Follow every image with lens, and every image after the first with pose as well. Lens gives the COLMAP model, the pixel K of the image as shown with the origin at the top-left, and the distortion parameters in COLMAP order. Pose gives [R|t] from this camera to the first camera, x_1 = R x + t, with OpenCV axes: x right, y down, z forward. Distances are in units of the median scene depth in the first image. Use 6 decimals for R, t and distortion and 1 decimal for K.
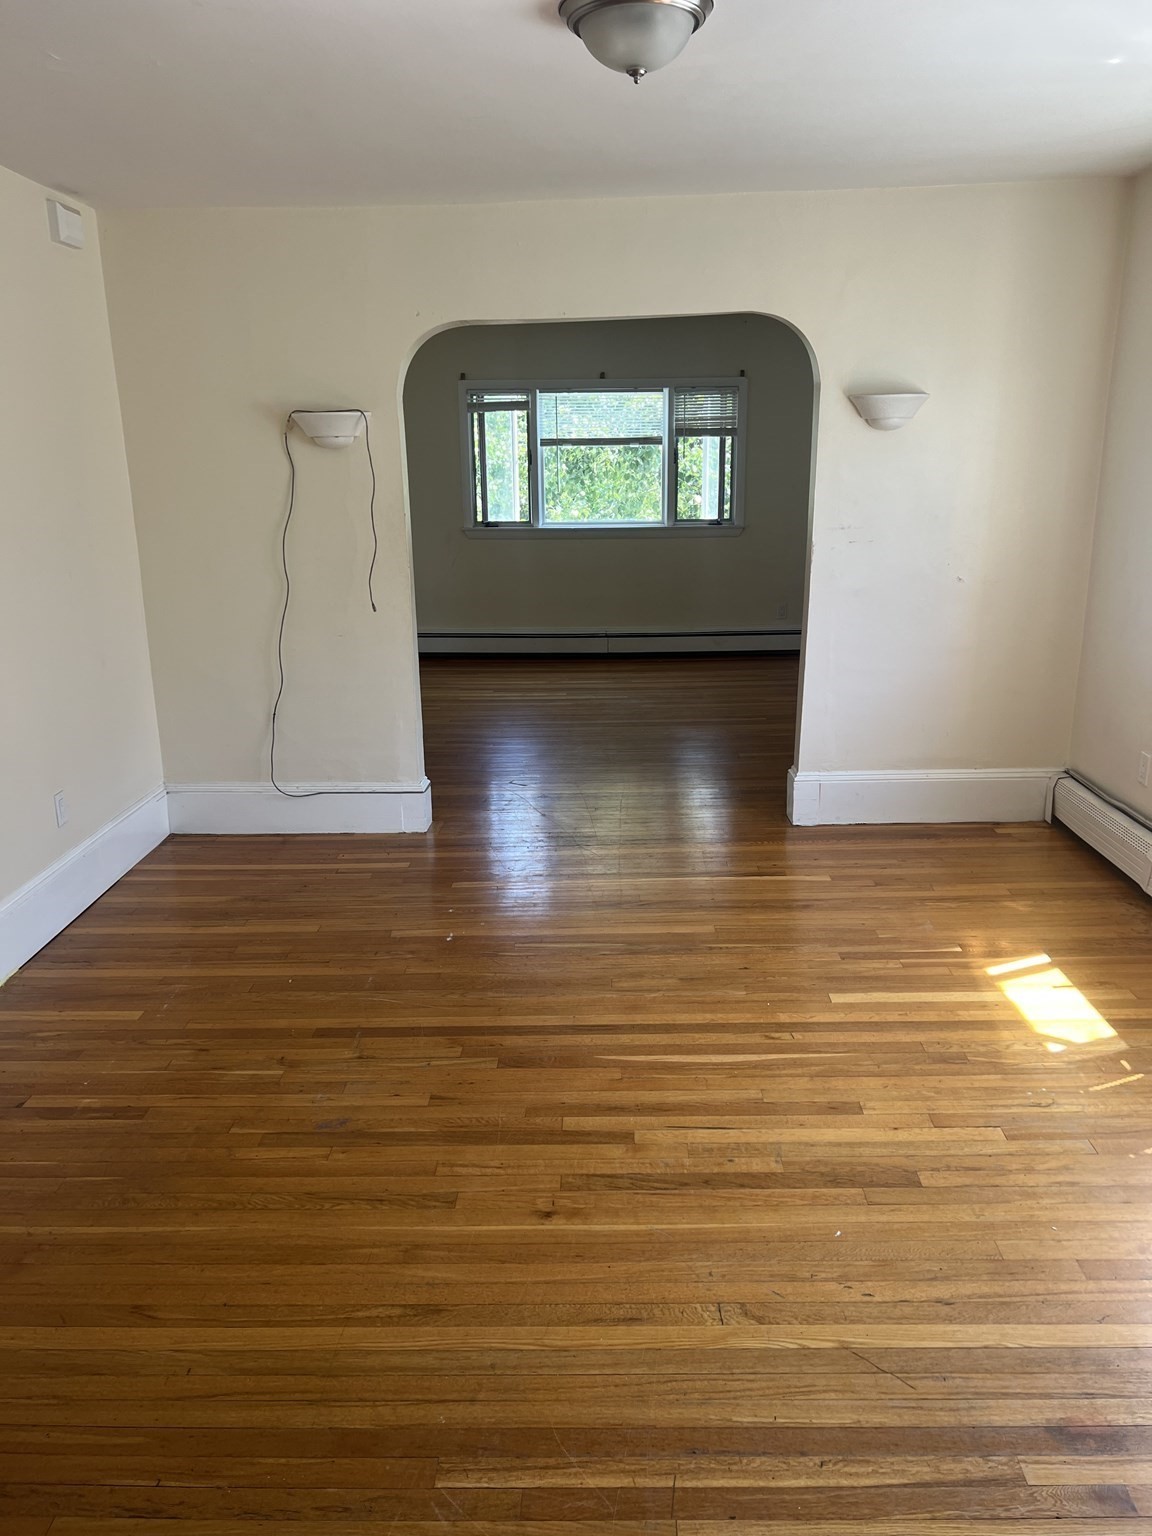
lens RADIAL K [[1159.2, 0, 582.4], [0, 1159.2, 764.2], [0, 0, 1]] dist [0.048356, -0.002068]
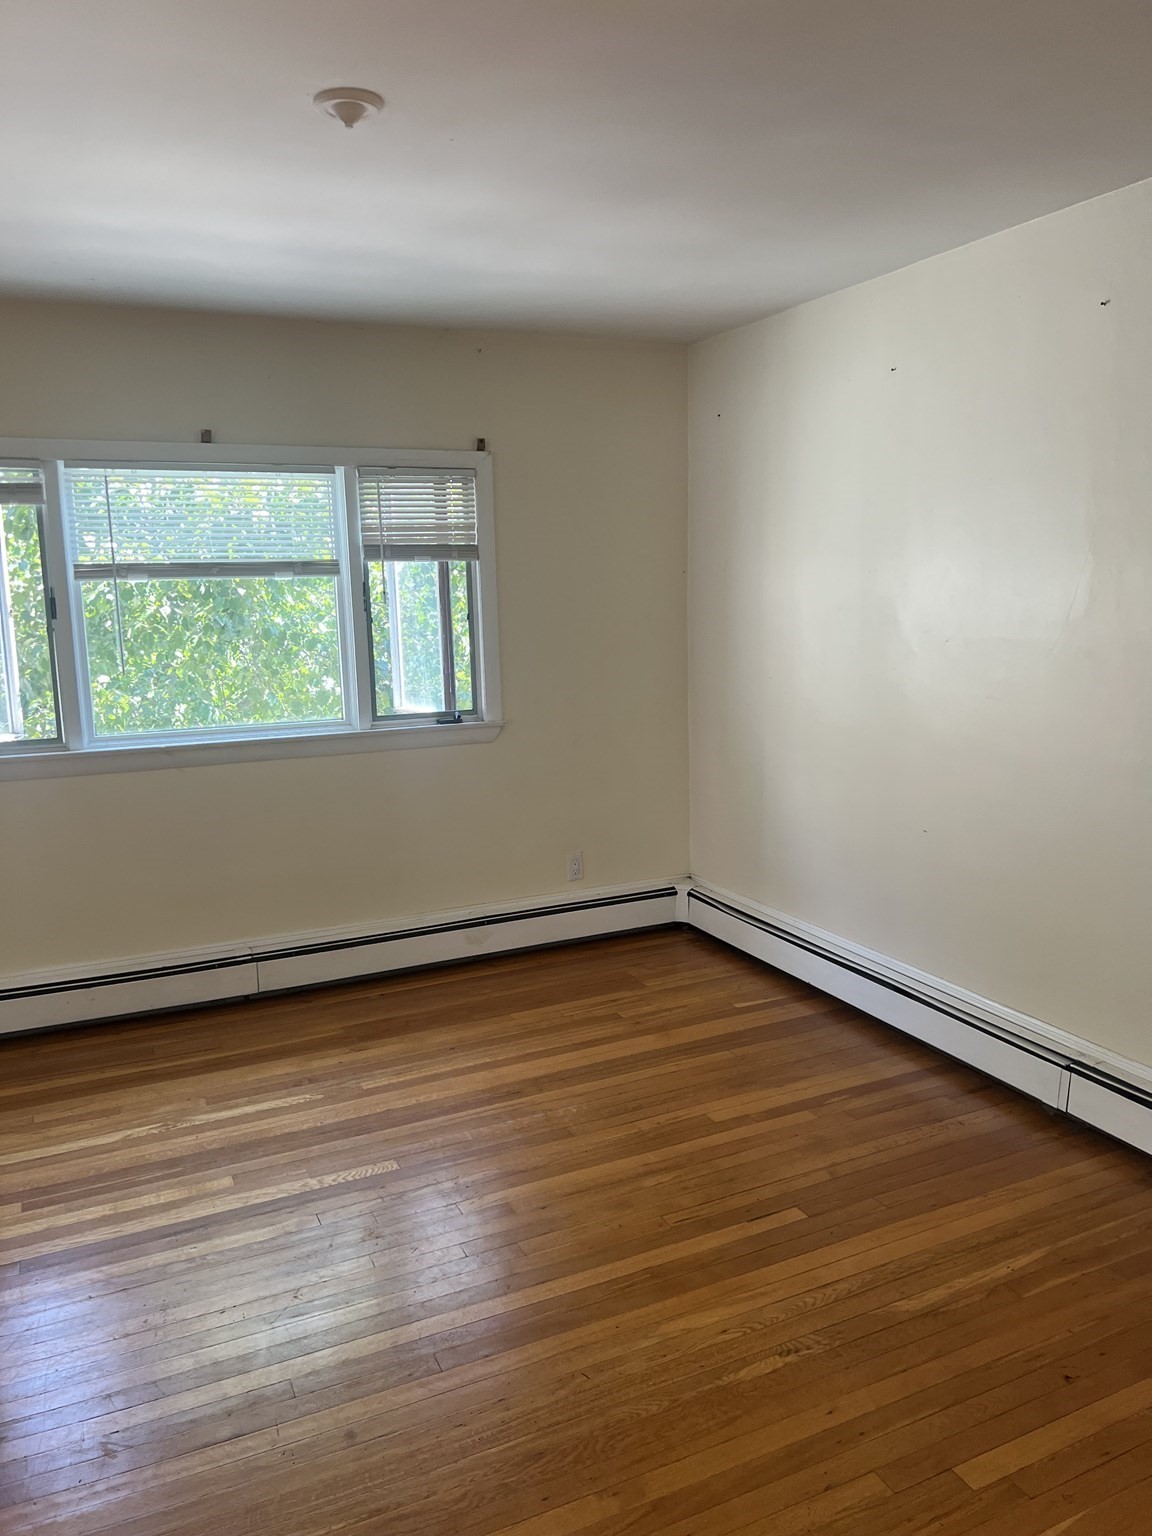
lens RADIAL K [[1159.2, 0, 570.2], [0, 1159.2, 773.5], [0, 0, 1]] dist [0.048356, -0.002068]
pose [[0.890317, -0.086971, 0.446958, -0.075539], [0.124664, 0.990642, -0.055561, -0.148086], [-0.437944, 0.105186, 0.892828, 0.510792]]
